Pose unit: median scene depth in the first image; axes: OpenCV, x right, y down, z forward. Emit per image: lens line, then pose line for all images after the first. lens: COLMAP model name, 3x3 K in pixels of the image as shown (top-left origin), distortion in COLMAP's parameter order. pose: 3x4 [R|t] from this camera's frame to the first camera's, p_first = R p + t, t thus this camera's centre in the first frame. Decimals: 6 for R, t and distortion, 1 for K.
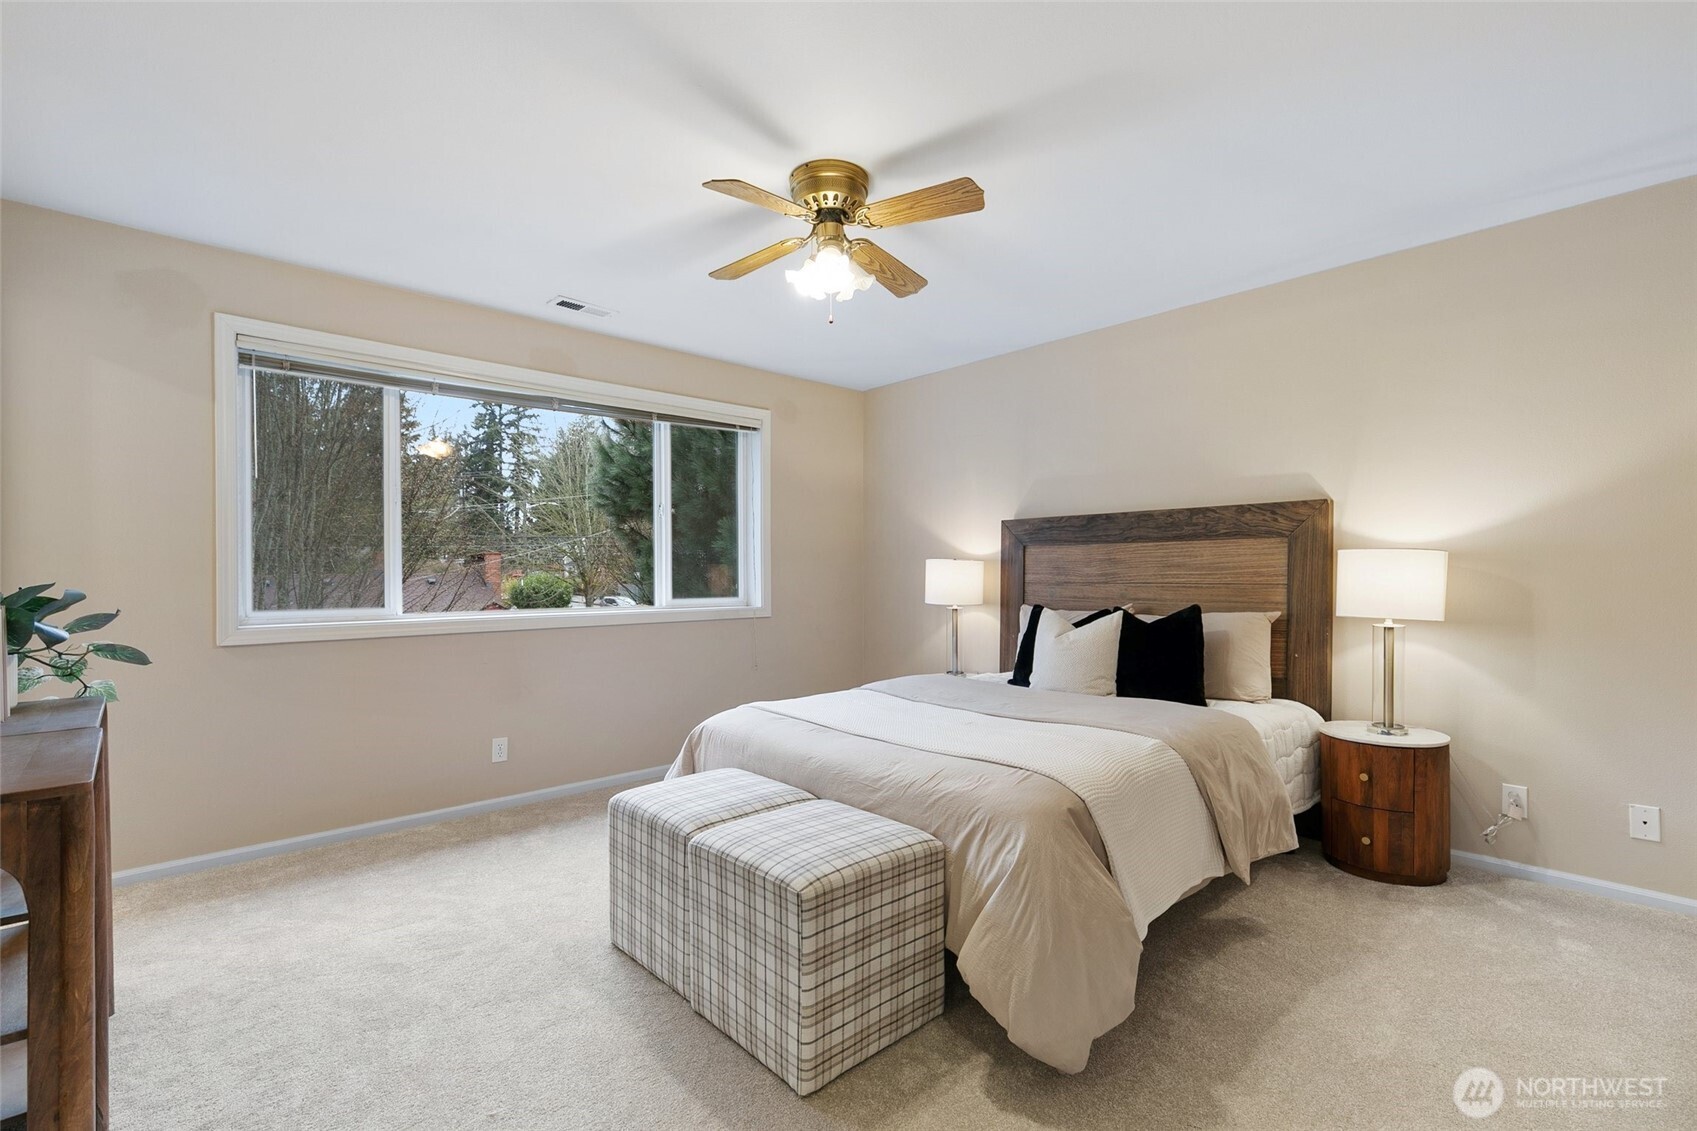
lens RADIAL K [[765.5, 0, 849.5], [0, 765.5, 577.5], [0, 0, 1]] dist [0.000667, 0.000454]
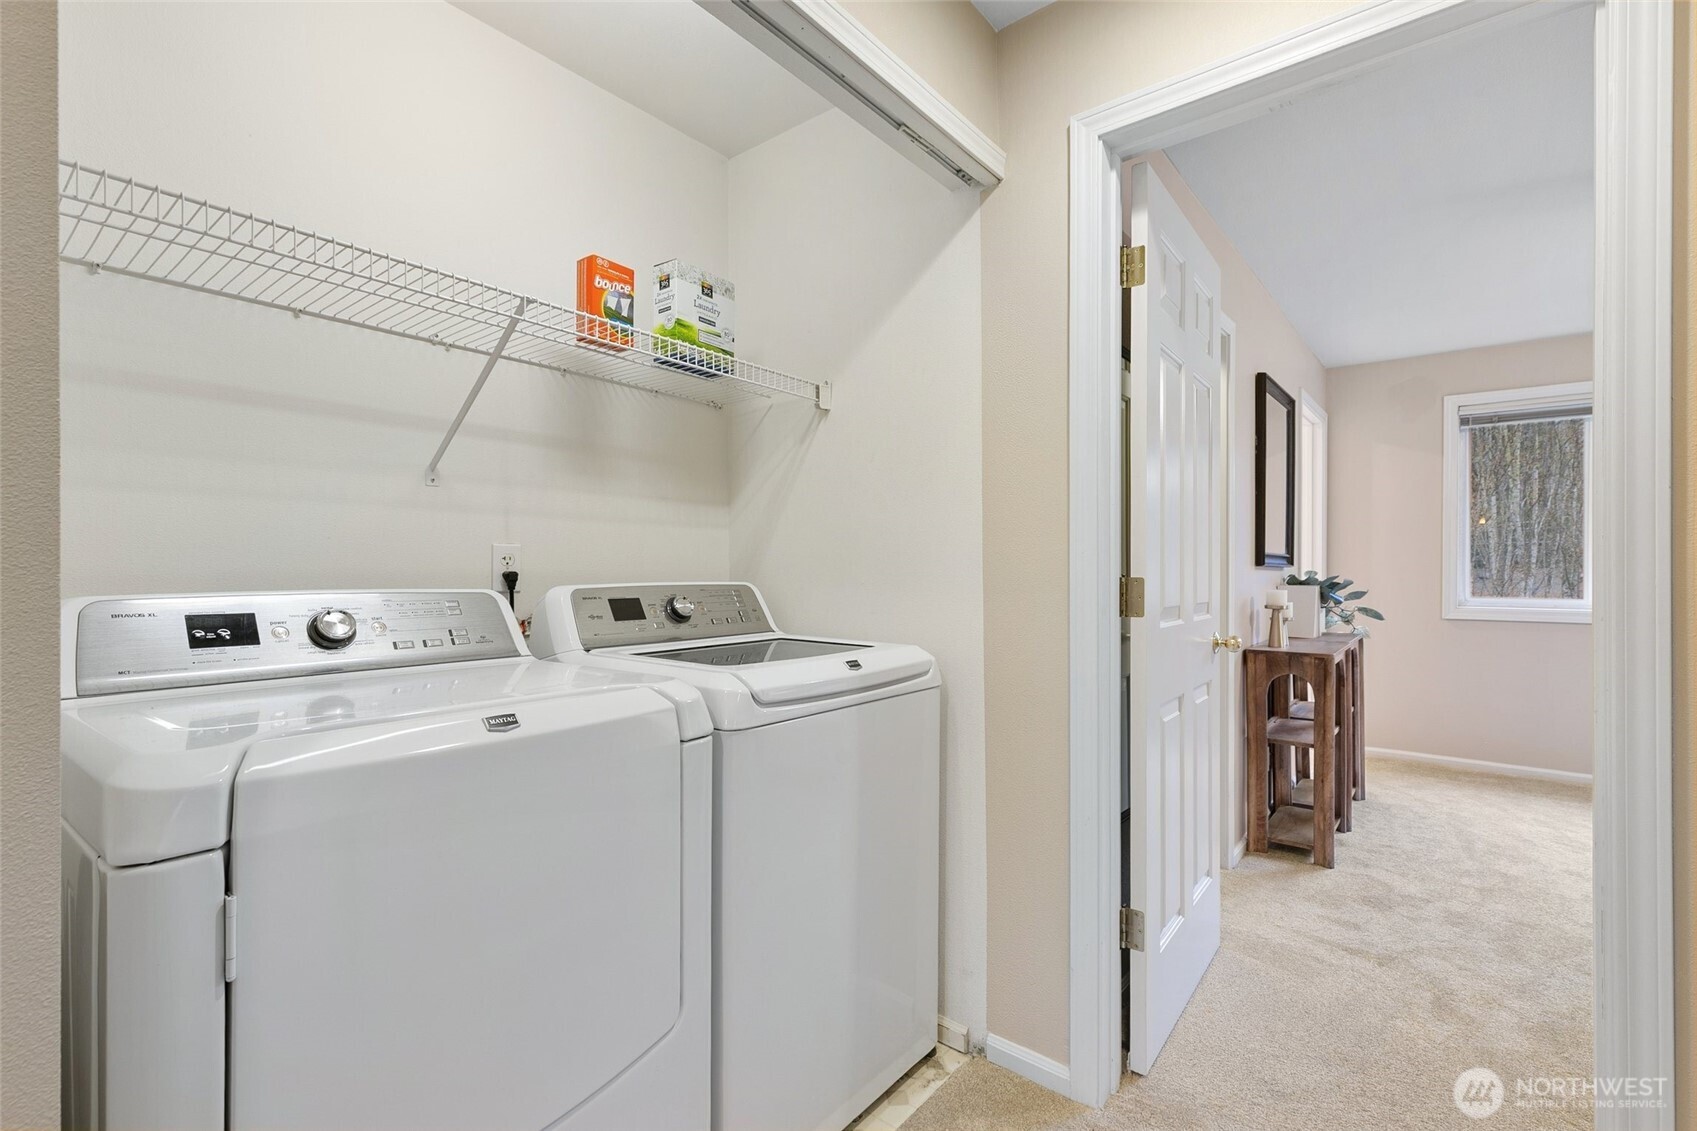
lens RADIAL K [[765.5, 0, 849.5], [0, 765.5, 577.5], [0, 0, 1]] dist [0.000667, 0.000454]
pose [[0.141716, 0.011663, -0.989839, 0.690589], [-0.003982, 0.999929, 0.011212, -0.004250], [0.989899, 0.002353, 0.141753, -0.507243]]
